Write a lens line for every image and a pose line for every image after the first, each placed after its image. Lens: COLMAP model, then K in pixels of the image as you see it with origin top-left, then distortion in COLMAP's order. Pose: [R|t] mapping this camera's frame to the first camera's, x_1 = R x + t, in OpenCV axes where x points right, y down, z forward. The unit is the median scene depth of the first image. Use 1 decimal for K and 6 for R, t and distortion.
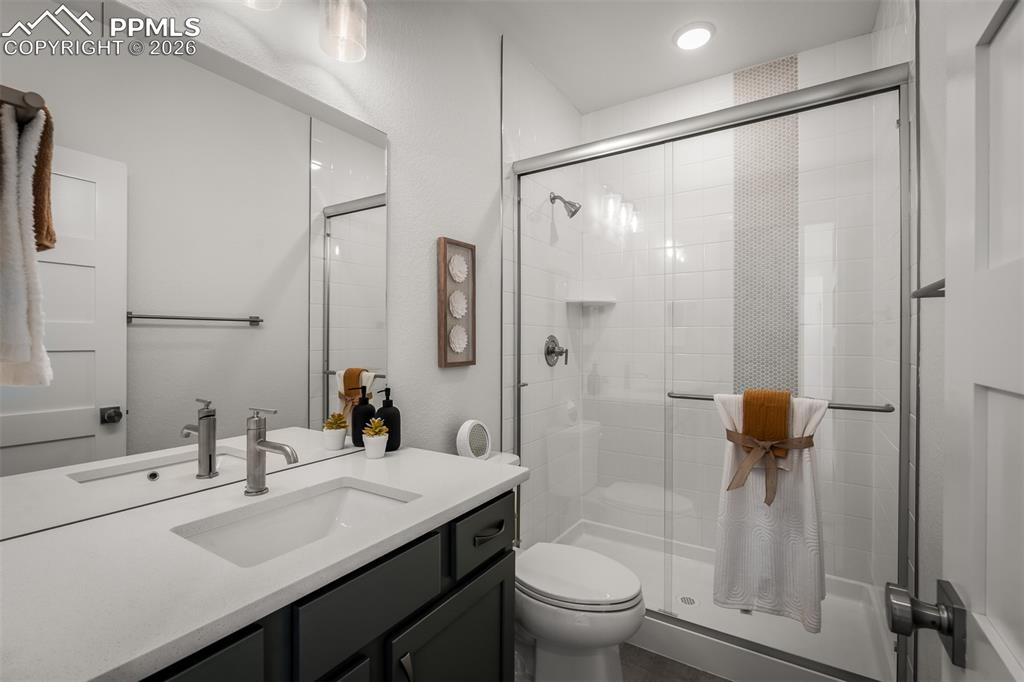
lens RADIAL K [[454.4, 0, 505.0], [0, 454.4, 341.0], [0, 0, 1]] dist [0.000384, 0.000182]
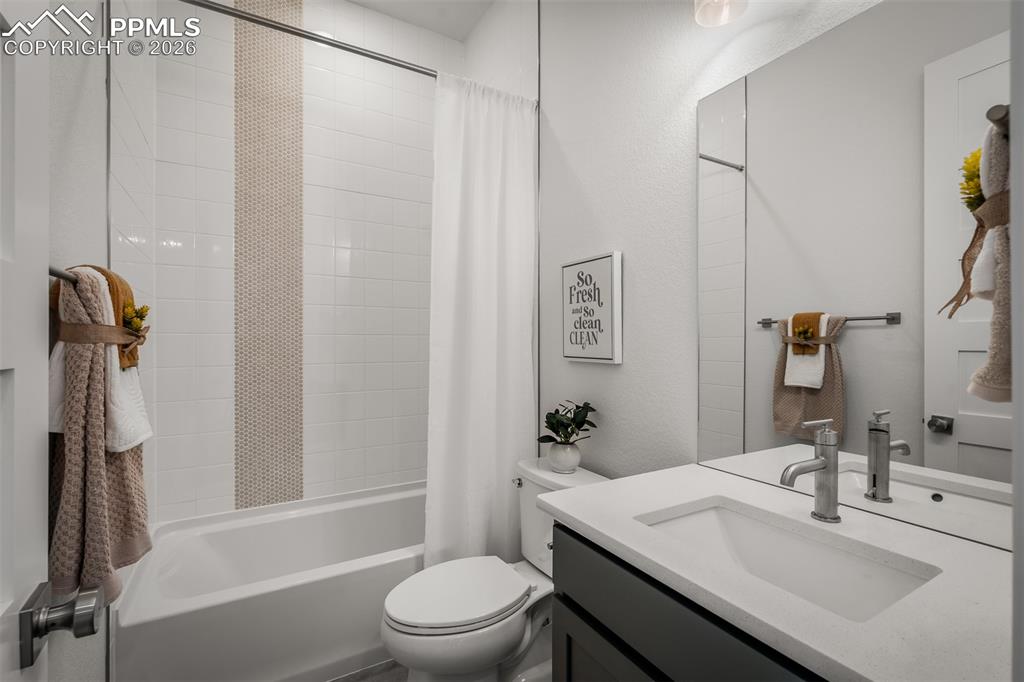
lens RADIAL K [[454.4, 0, 505.0], [0, 454.4, 341.0], [0, 0, 1]] dist [0.000384, 0.000182]
pose [[-0.470533, -0.003892, -0.882374, 0.467562], [-0.000758, 0.999992, -0.004006, -0.001066], [0.882382, -0.001216, -0.470532, 0.795474]]
